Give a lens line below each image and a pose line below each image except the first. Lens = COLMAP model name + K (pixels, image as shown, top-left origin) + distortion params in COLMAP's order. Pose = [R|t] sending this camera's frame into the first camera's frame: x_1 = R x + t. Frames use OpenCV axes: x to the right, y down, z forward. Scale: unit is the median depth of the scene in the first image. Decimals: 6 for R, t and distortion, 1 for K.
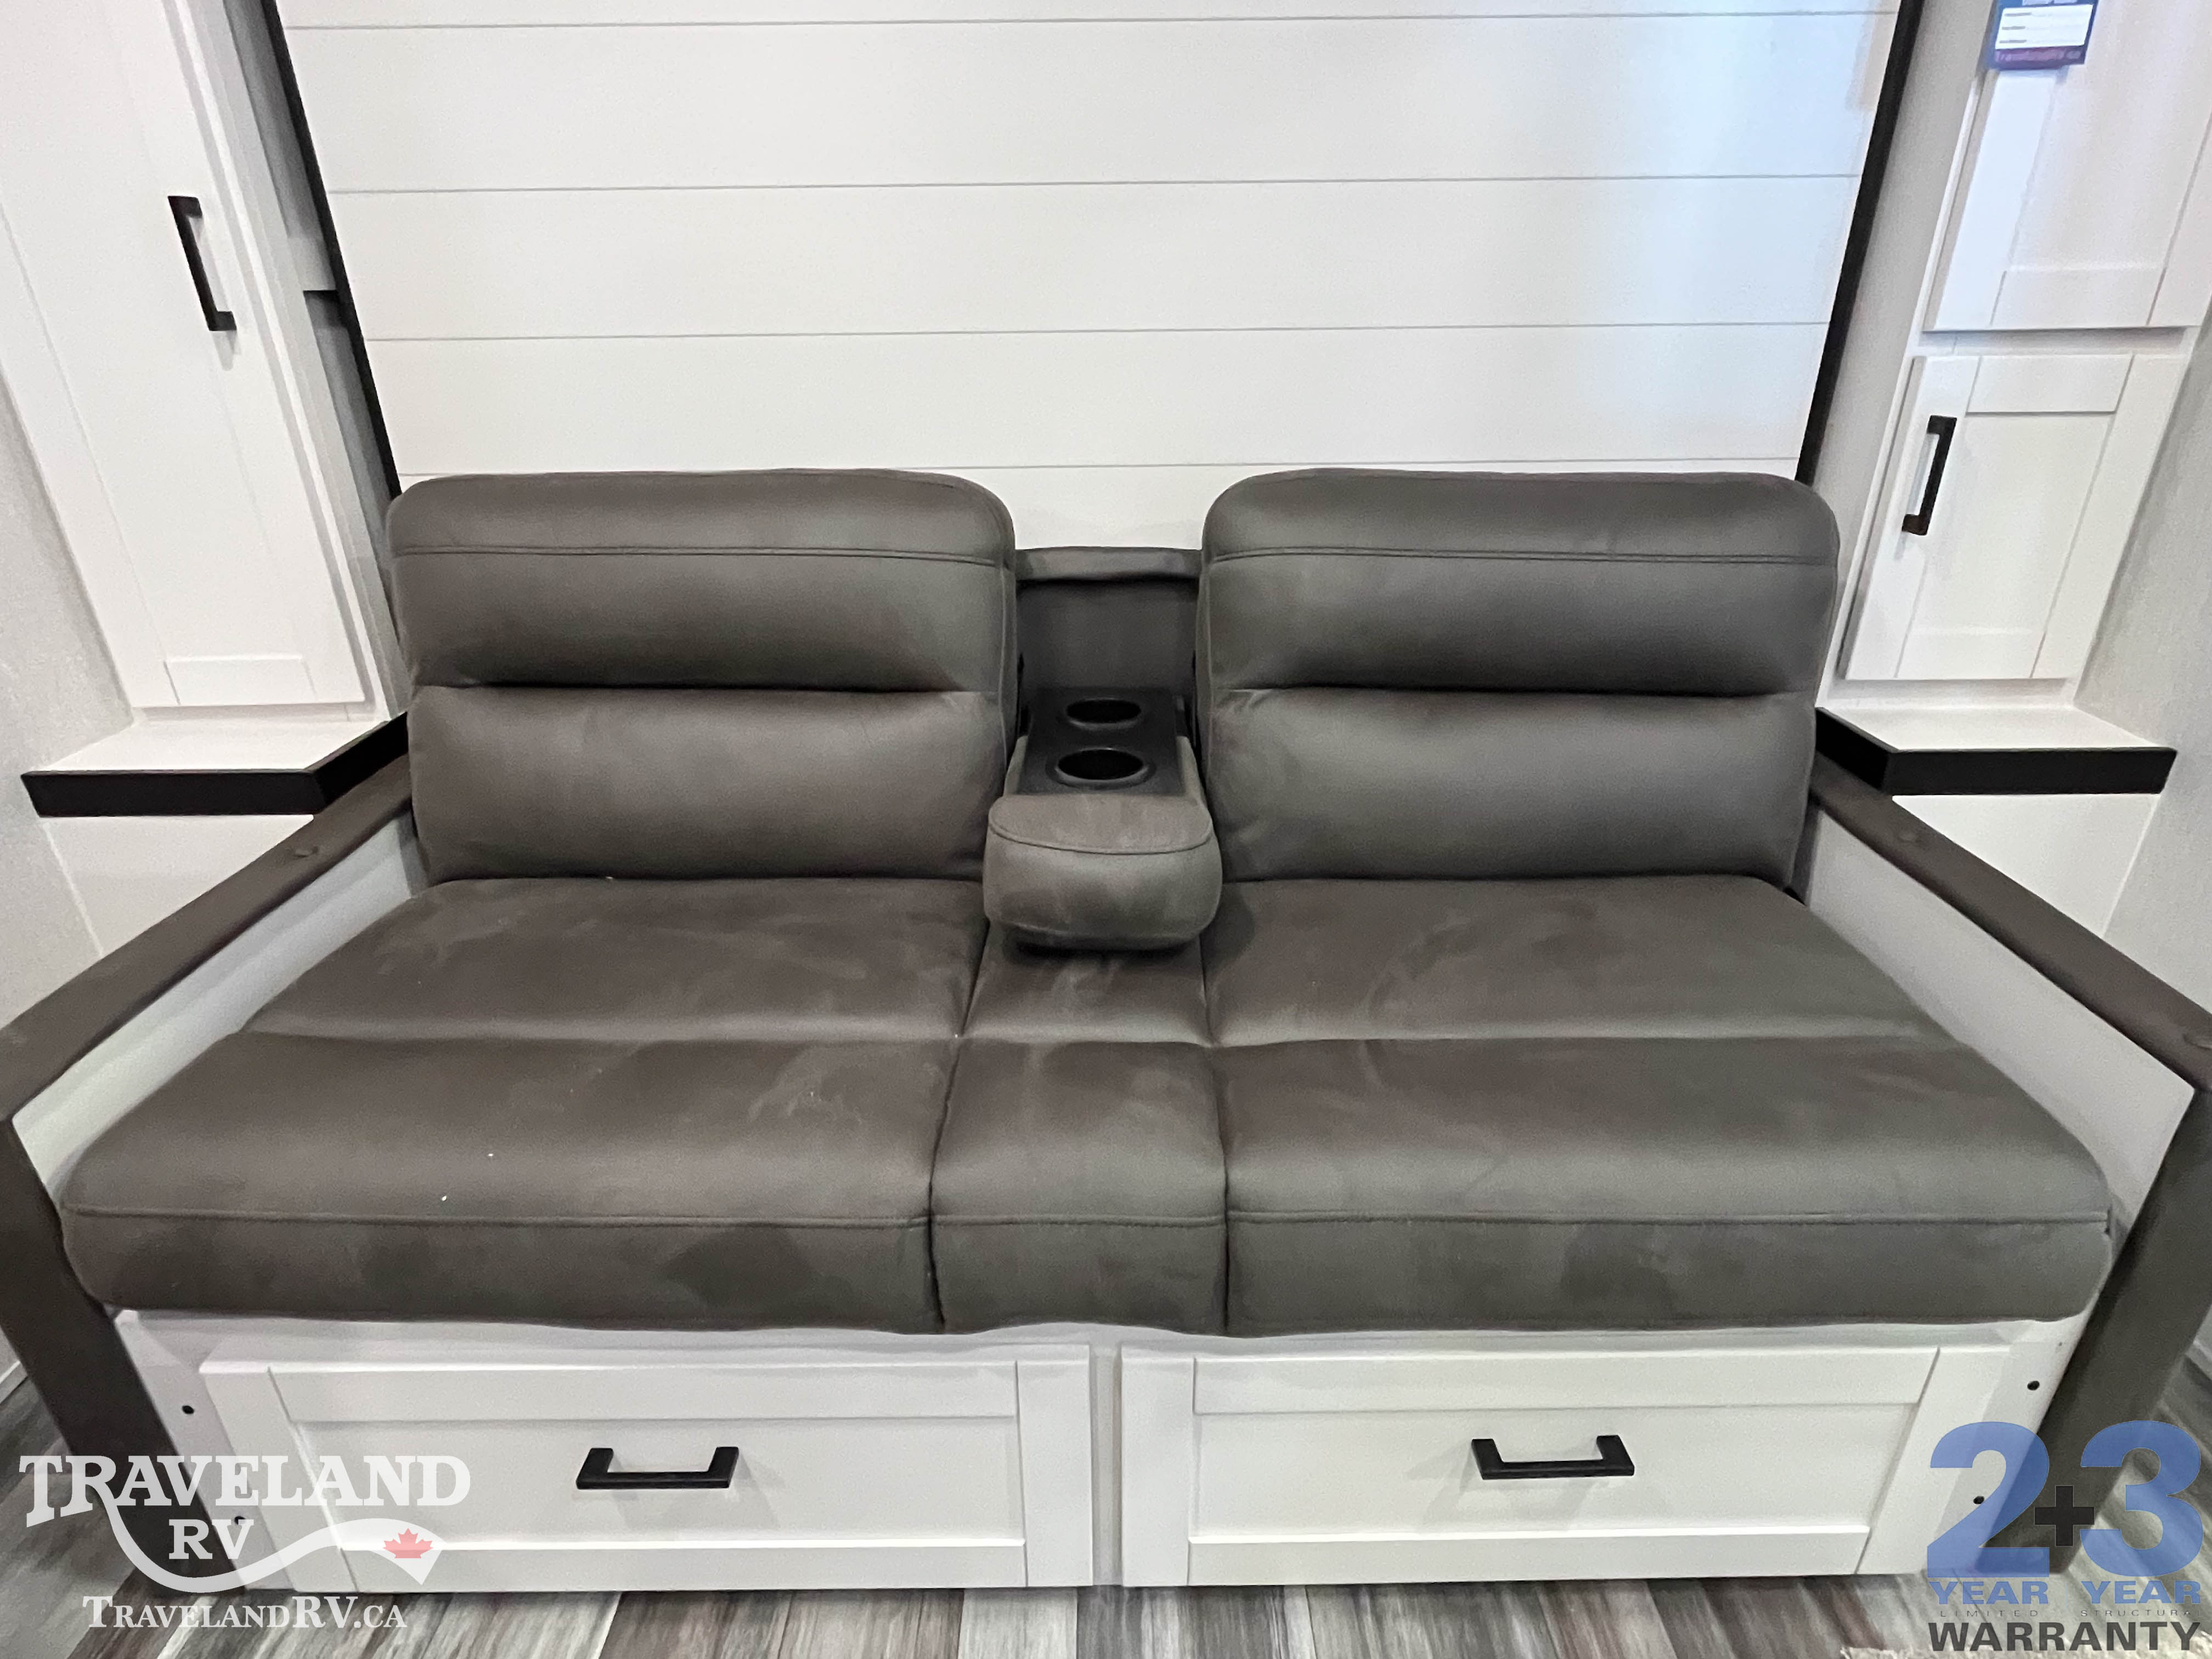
lens RADIAL K [[1204.0, 0, 1108.1], [0, 1204.0, 840.5], [0, 0, 1]] dist [-0.003416, 0.000726]
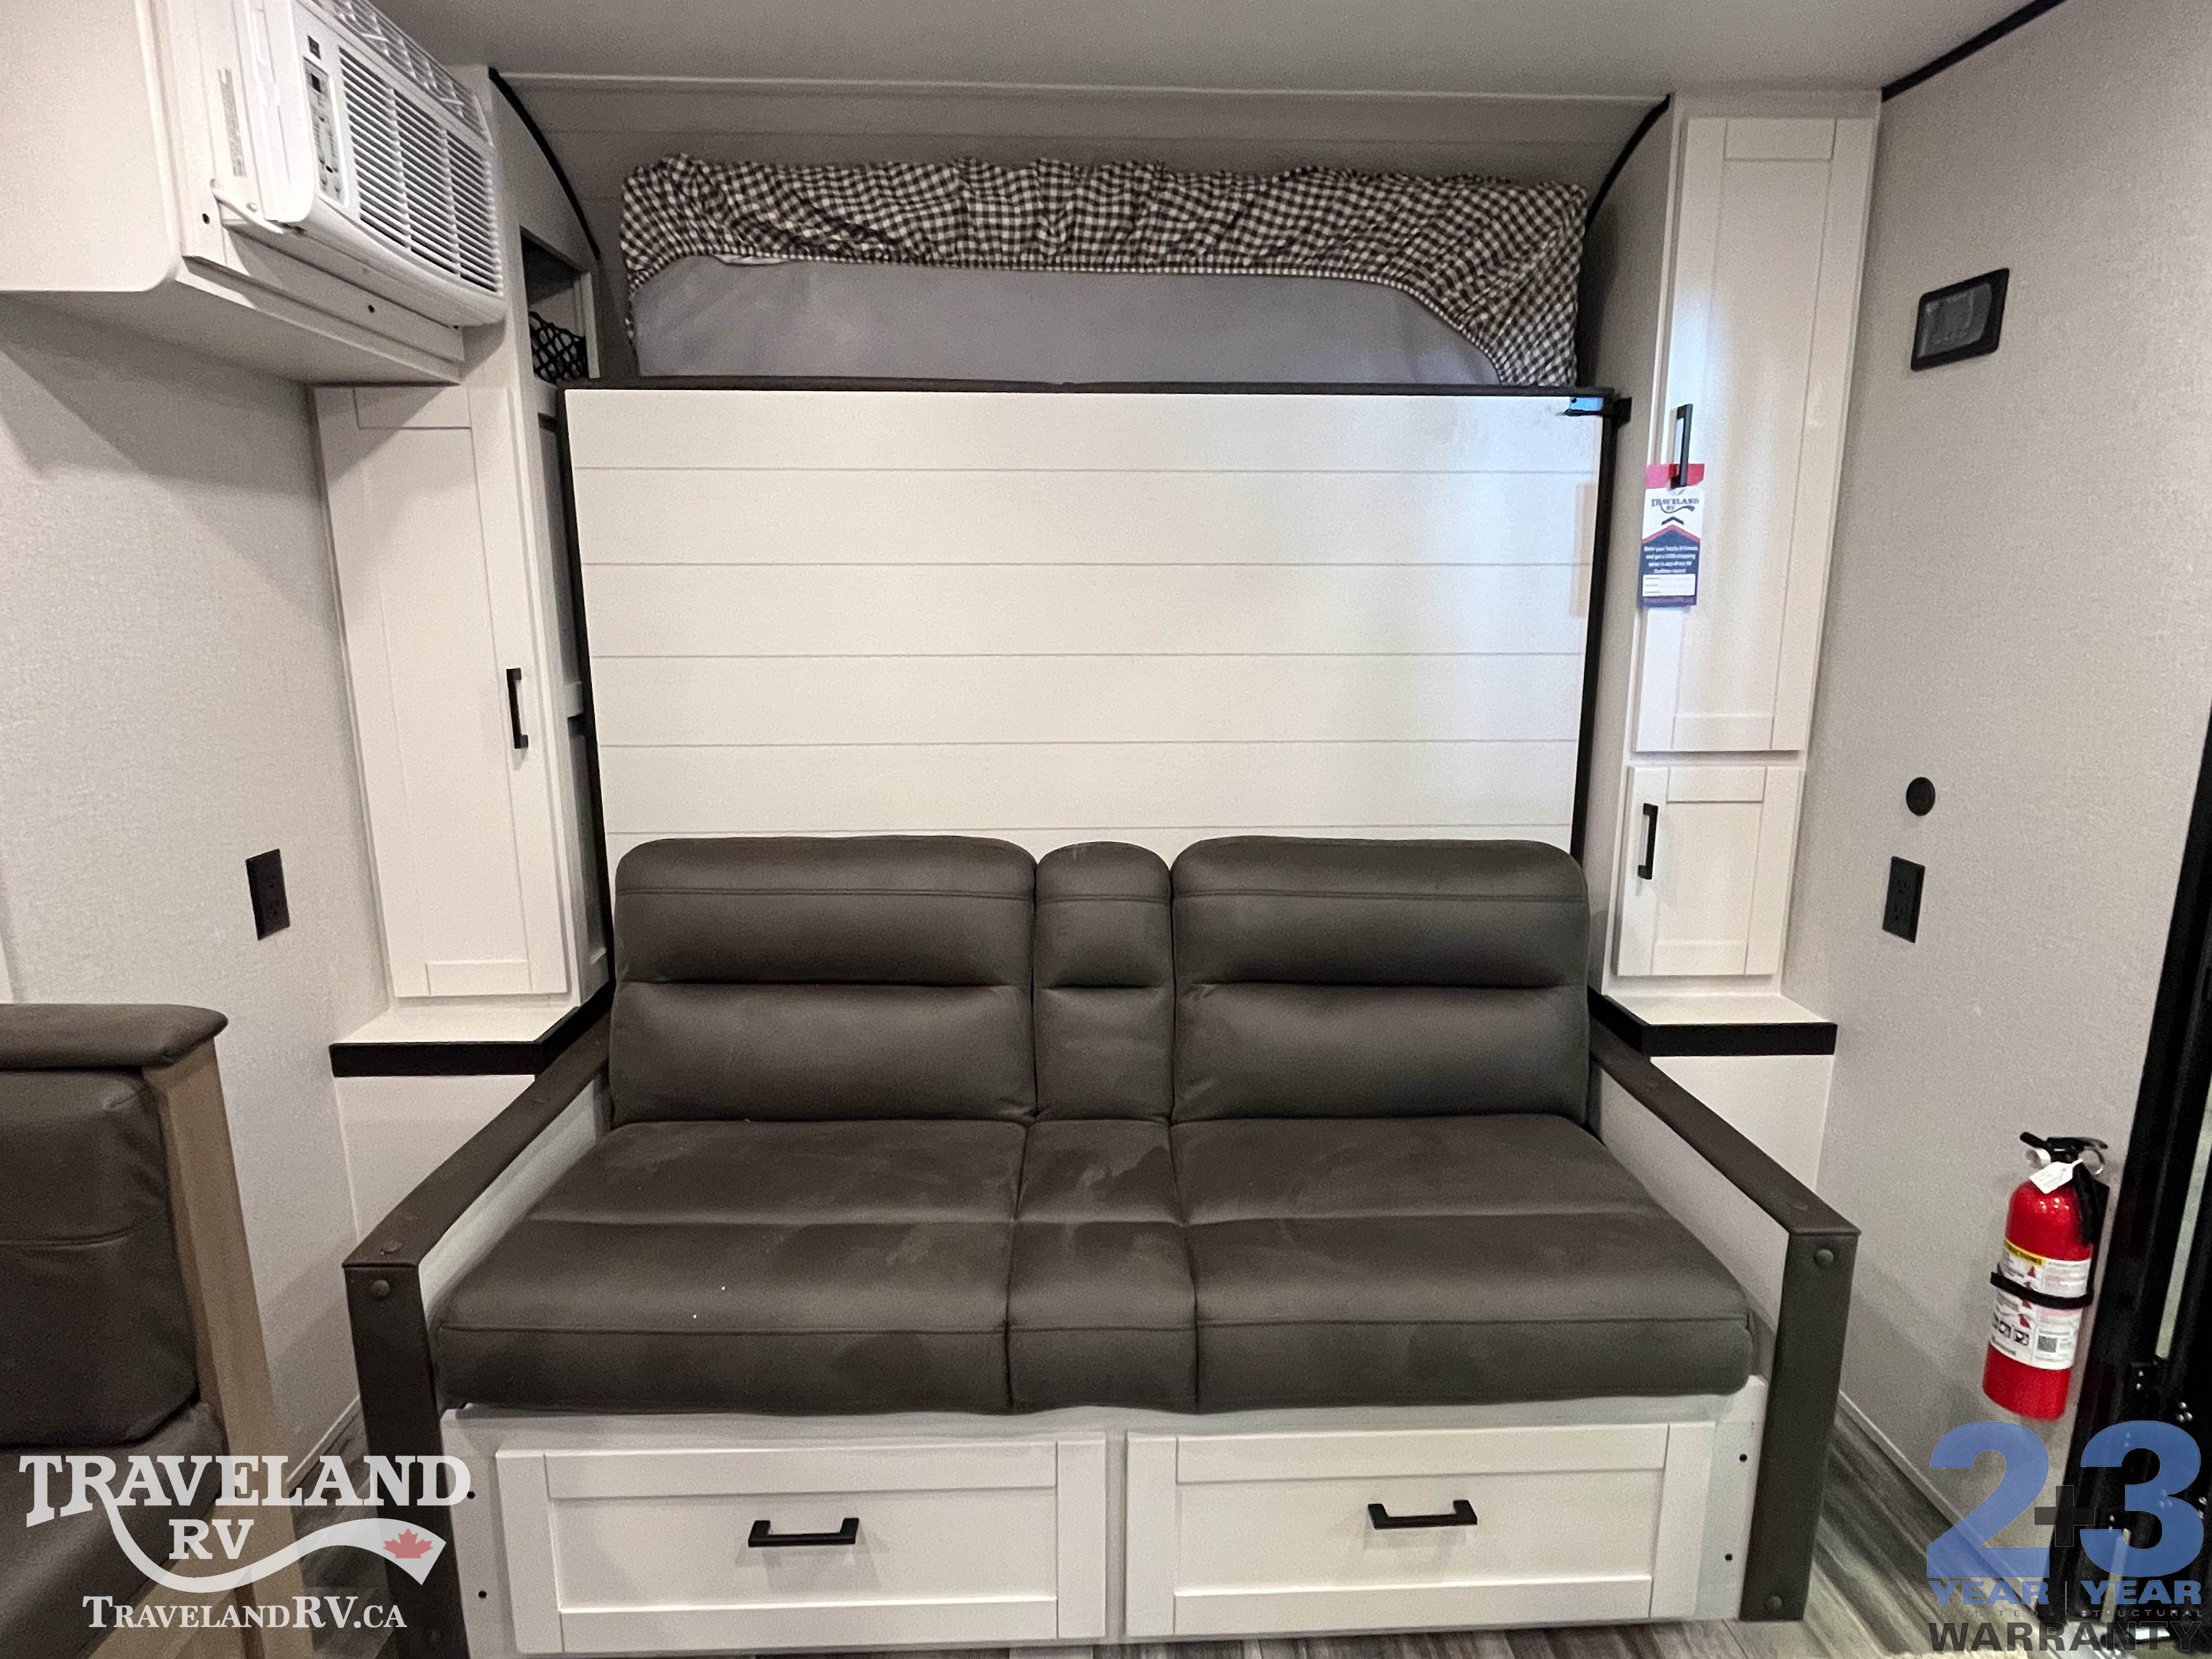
lens RADIAL K [[1204.0, 0, 1104.7], [0, 1204.0, 832.3], [0, 0, 1]] dist [-0.003416, 0.000726]
pose [[0.999440, 0.002873, 0.033334, -0.054602], [0.005083, 0.971704, -0.236148, 0.042668], [-0.033069, 0.236185, 0.971145, -0.490707]]
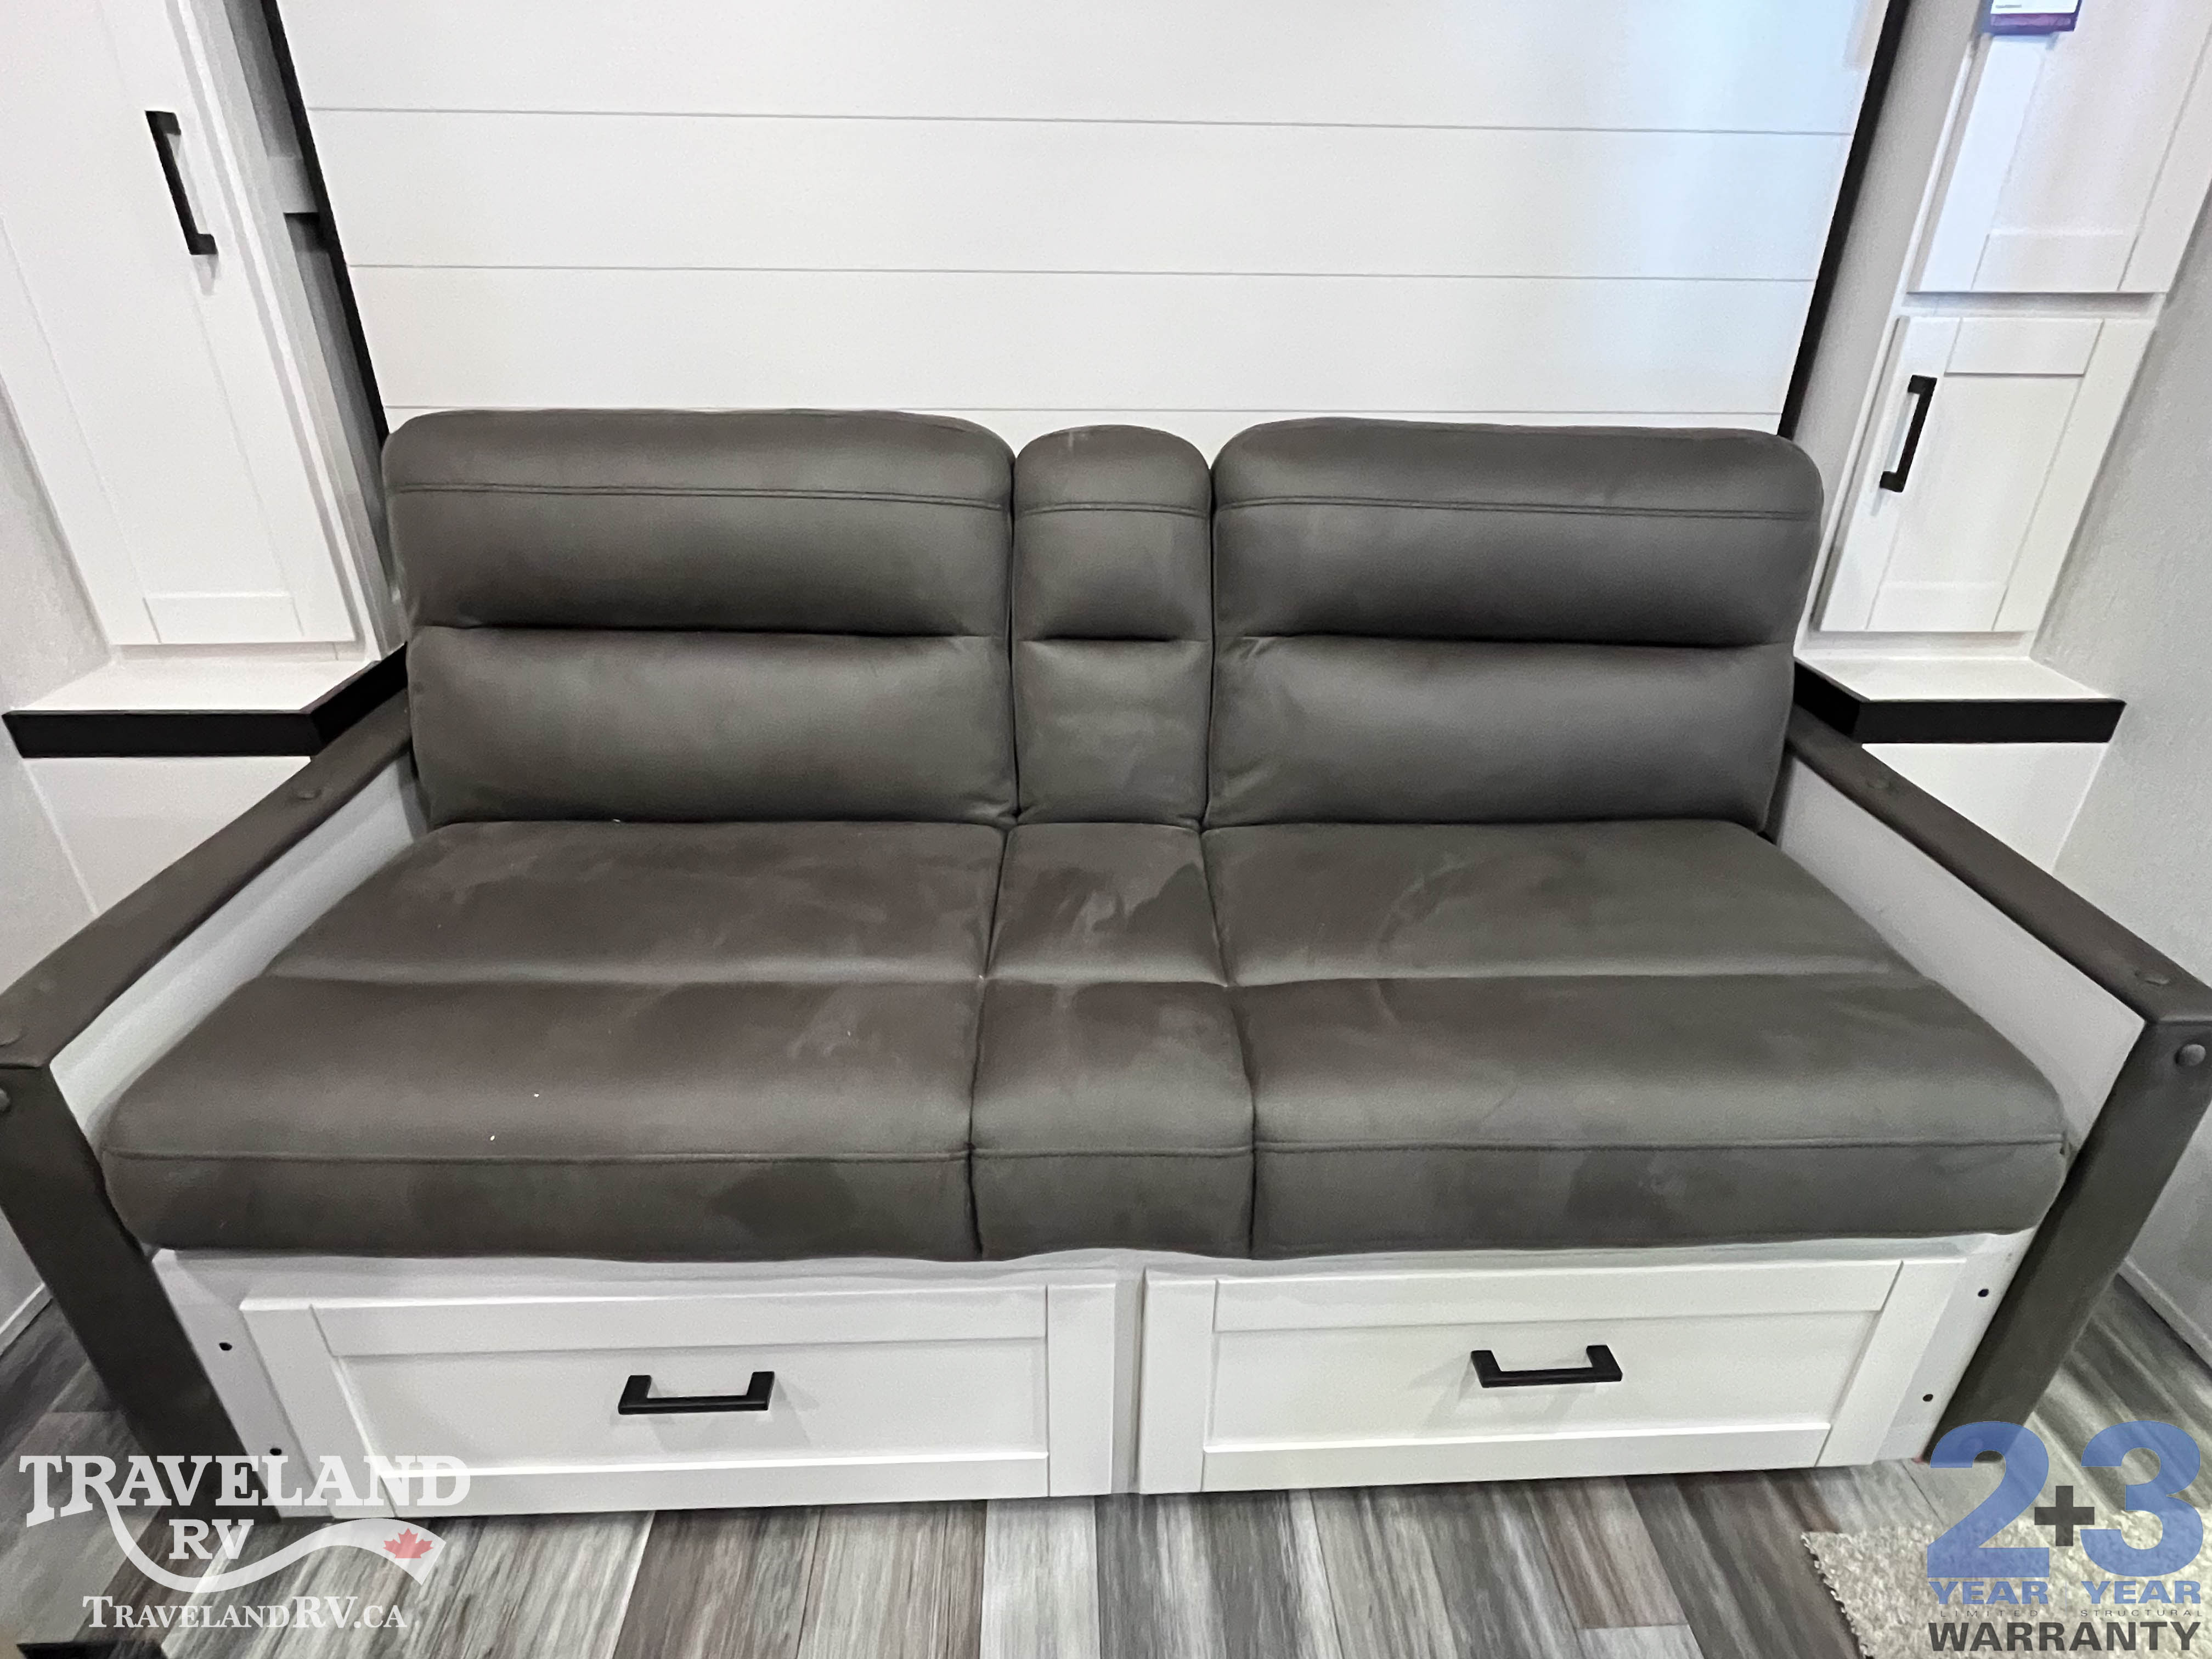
lens RADIAL K [[1204.0, 0, 1110.6], [0, 1204.0, 837.2], [0, 0, 1]] dist [-0.003416, 0.000726]
pose [[0.998972, 0.000684, 0.045327, -0.054168], [-0.002934, 0.998765, 0.049598, -0.006757], [-0.045237, -0.049680, 0.997740, -0.020615]]
